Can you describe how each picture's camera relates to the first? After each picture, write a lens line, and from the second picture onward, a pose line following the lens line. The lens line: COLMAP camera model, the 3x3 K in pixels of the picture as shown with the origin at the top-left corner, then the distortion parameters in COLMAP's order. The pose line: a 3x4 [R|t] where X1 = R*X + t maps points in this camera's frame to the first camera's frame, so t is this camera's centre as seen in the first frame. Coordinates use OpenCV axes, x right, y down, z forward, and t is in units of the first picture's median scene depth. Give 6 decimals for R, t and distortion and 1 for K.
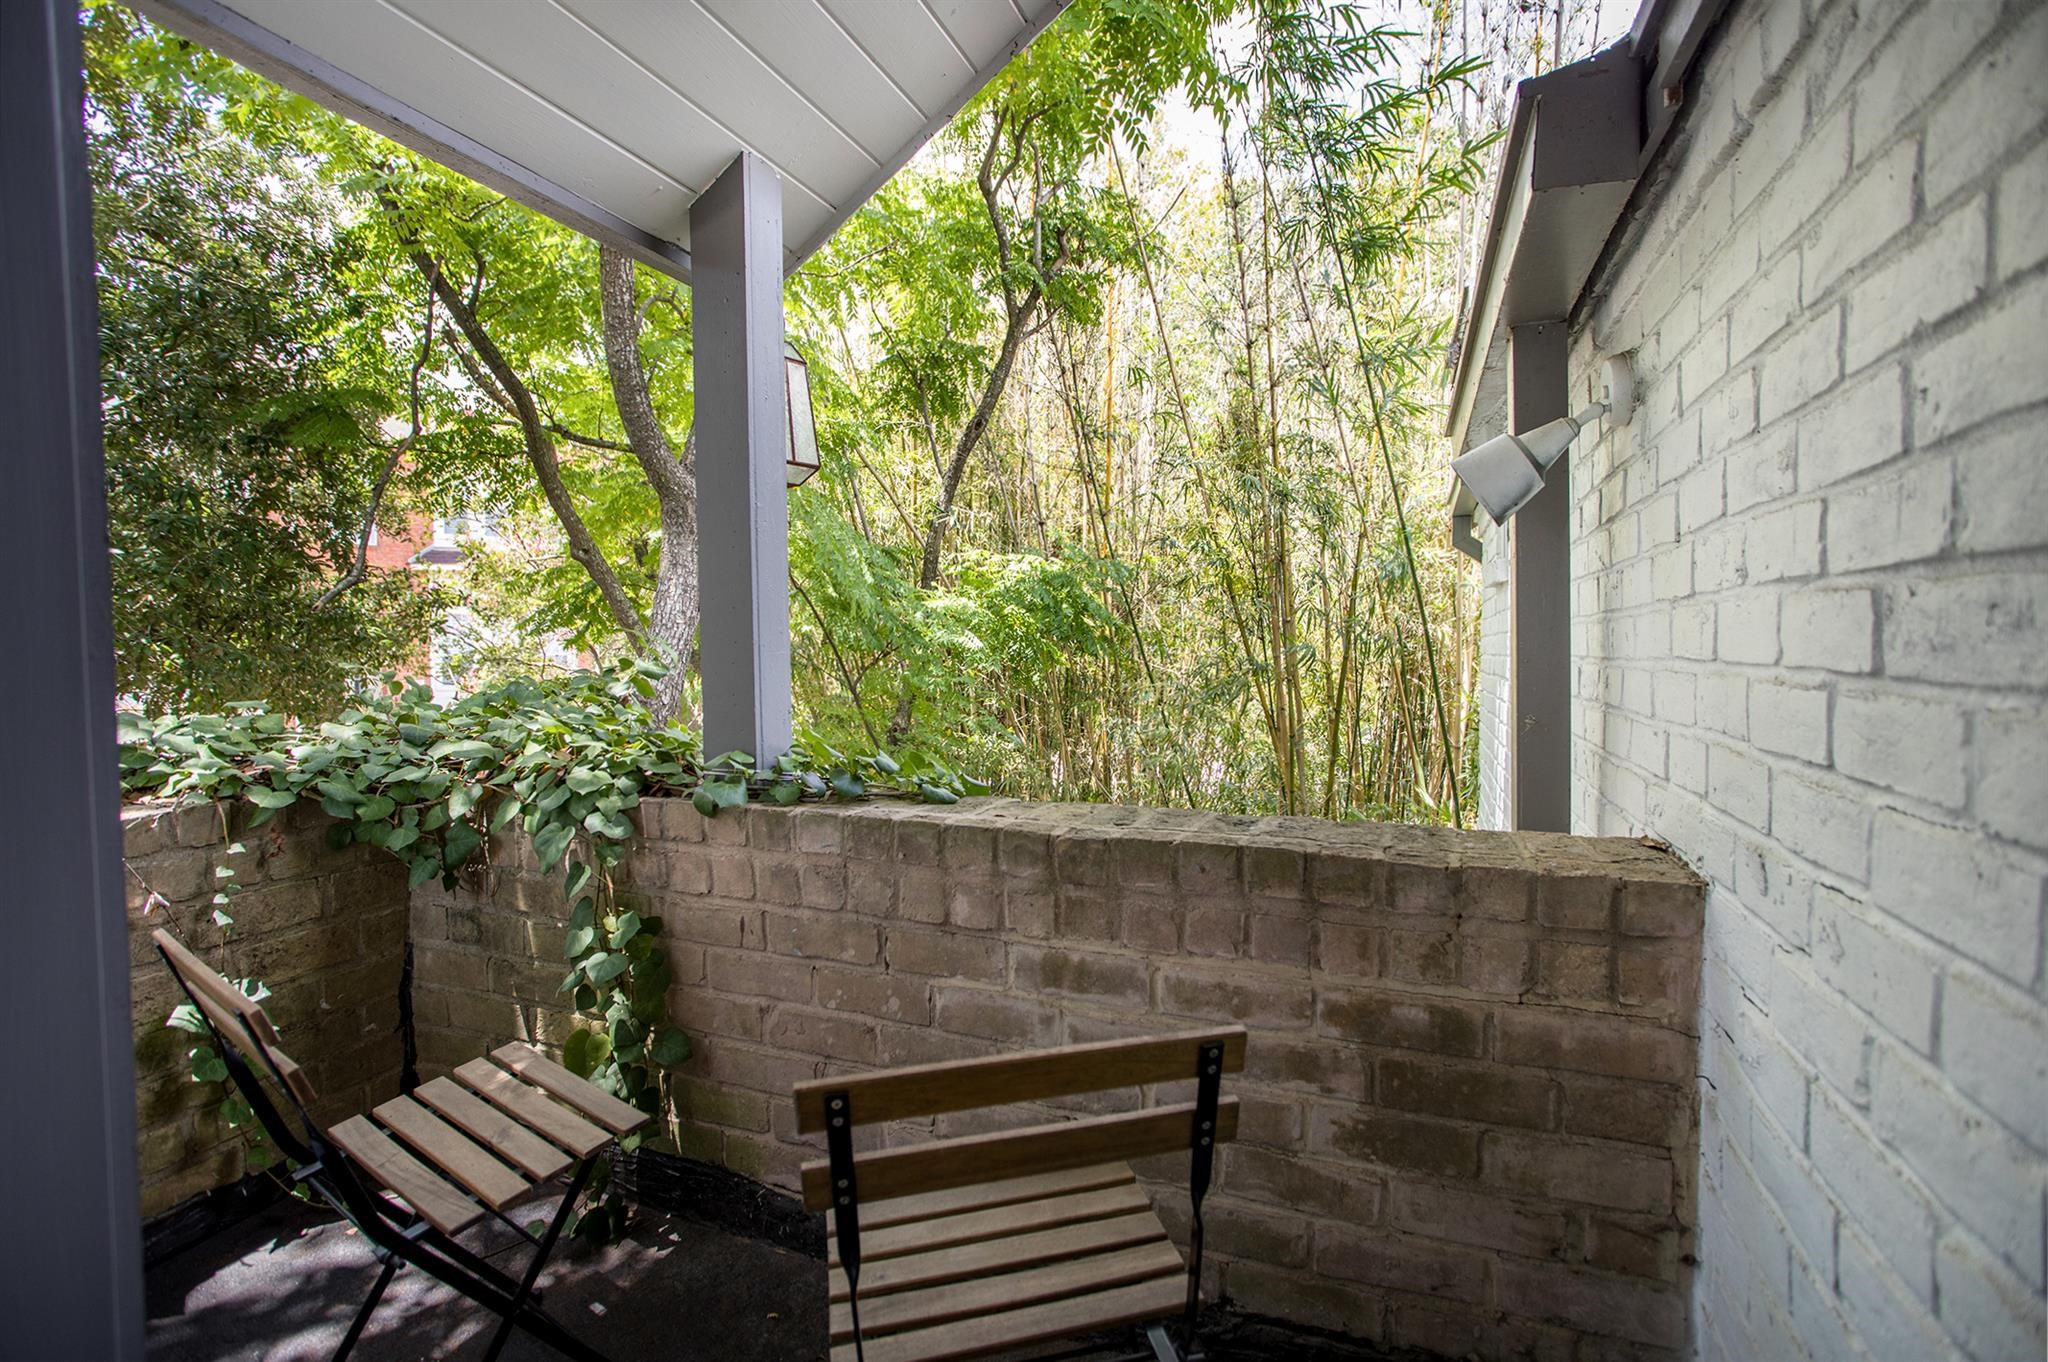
lens RADIAL K [[1032.1, 0, 1020.4], [0, 1032.1, 669.8], [0, 0, 1]] dist [-0.000250, 0.000246]
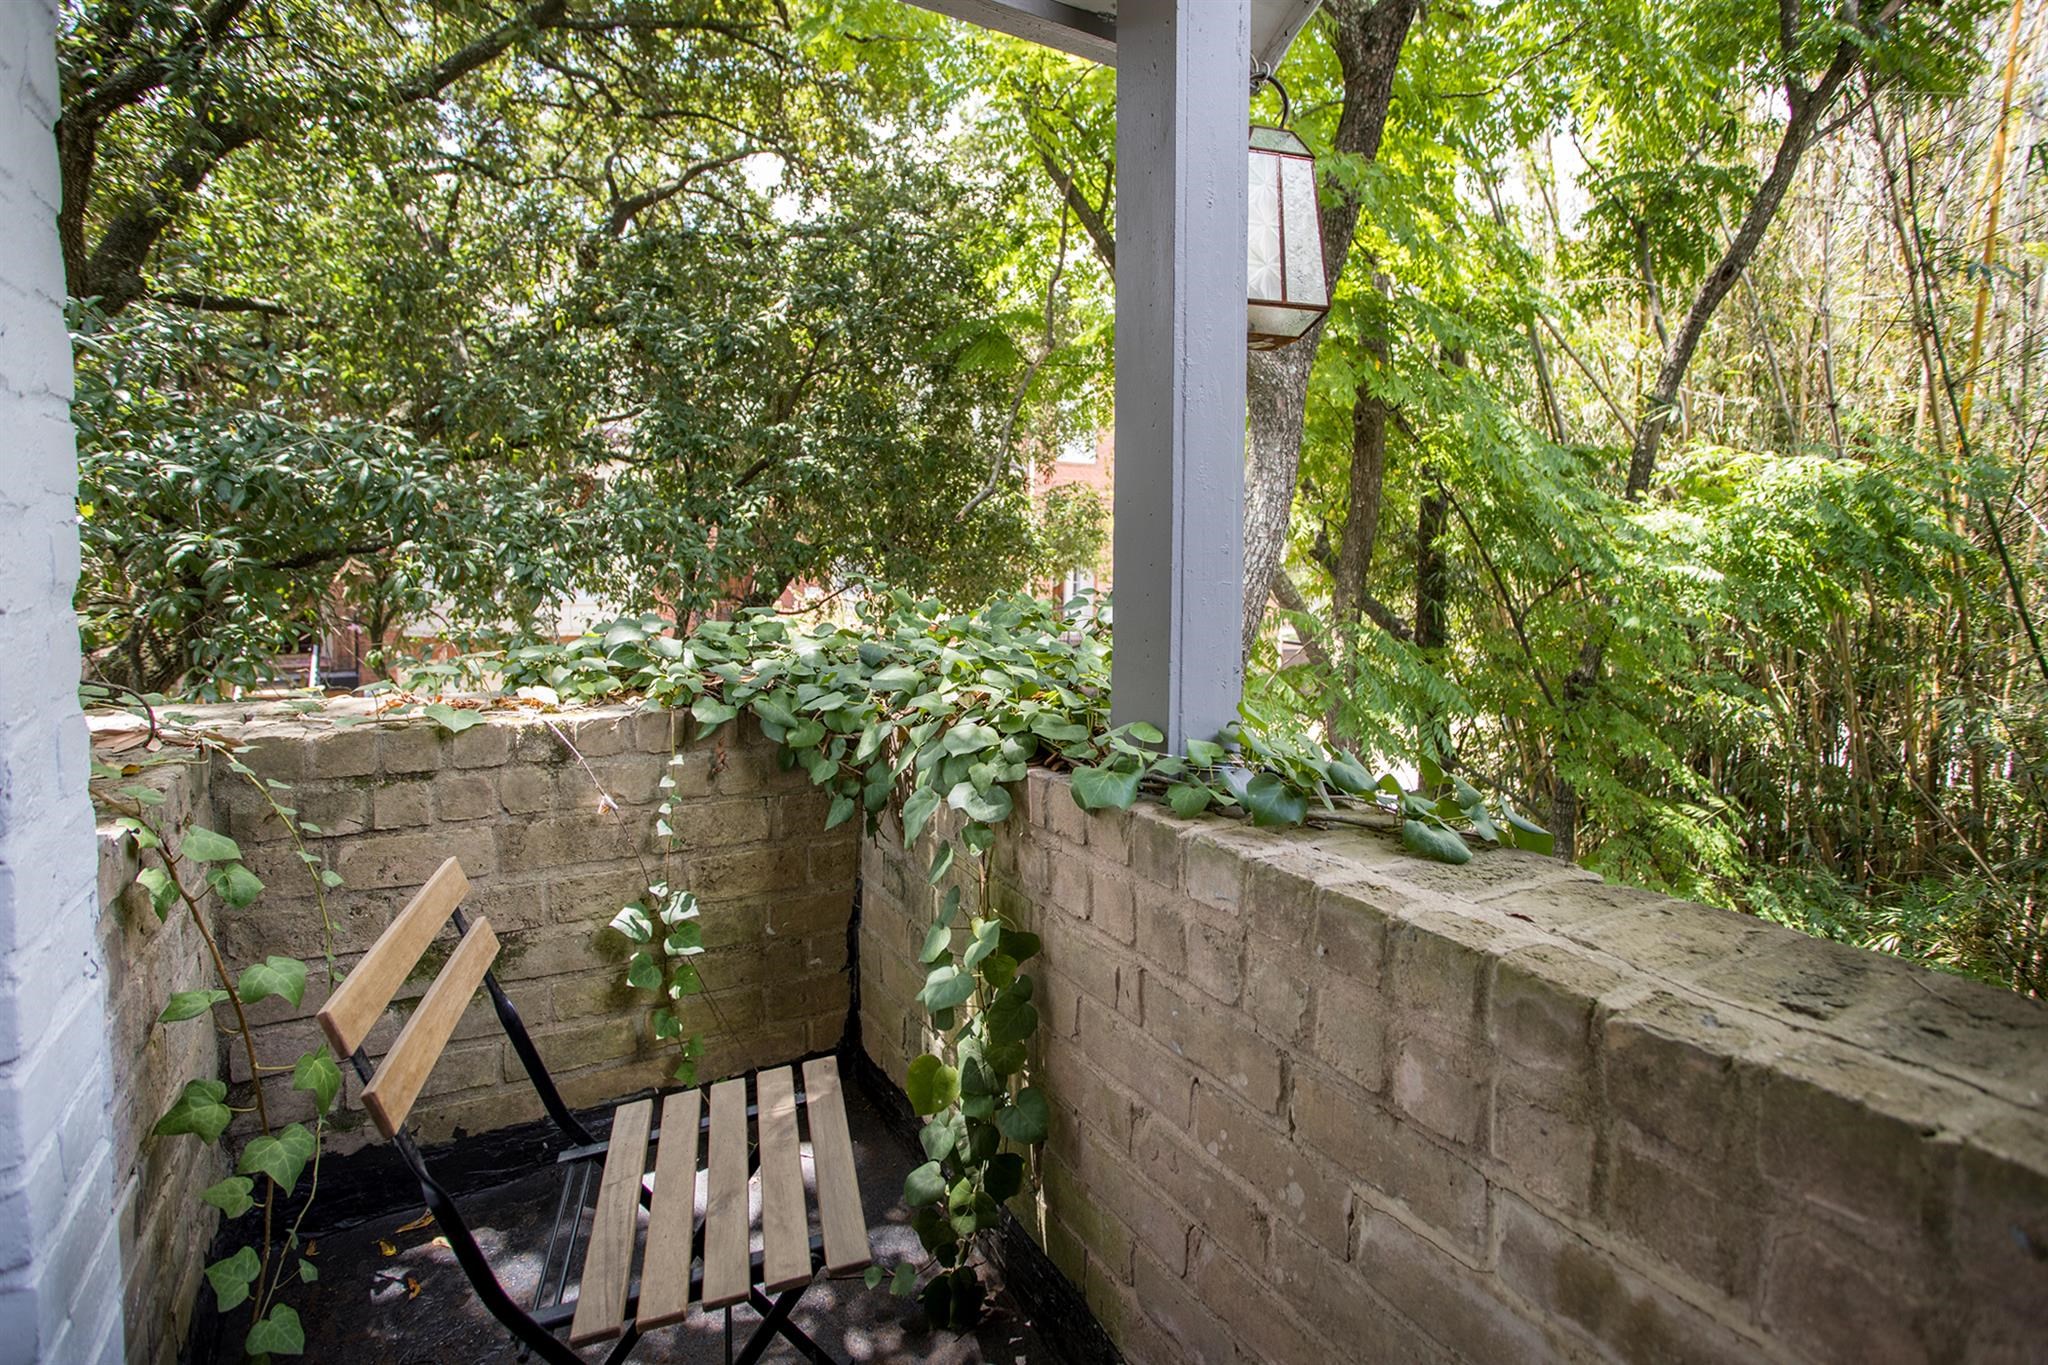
lens RADIAL K [[1034.9, 0, 1026.0], [0, 1034.9, 607.1], [0, 0, 1]] dist [-0.051870, 0.033309]
pose [[0.782394, 0.057361, -0.620136, 0.088969], [-0.044805, 0.998353, 0.035818, -0.019934], [0.621170, -0.000238, 0.783676, 0.420109]]
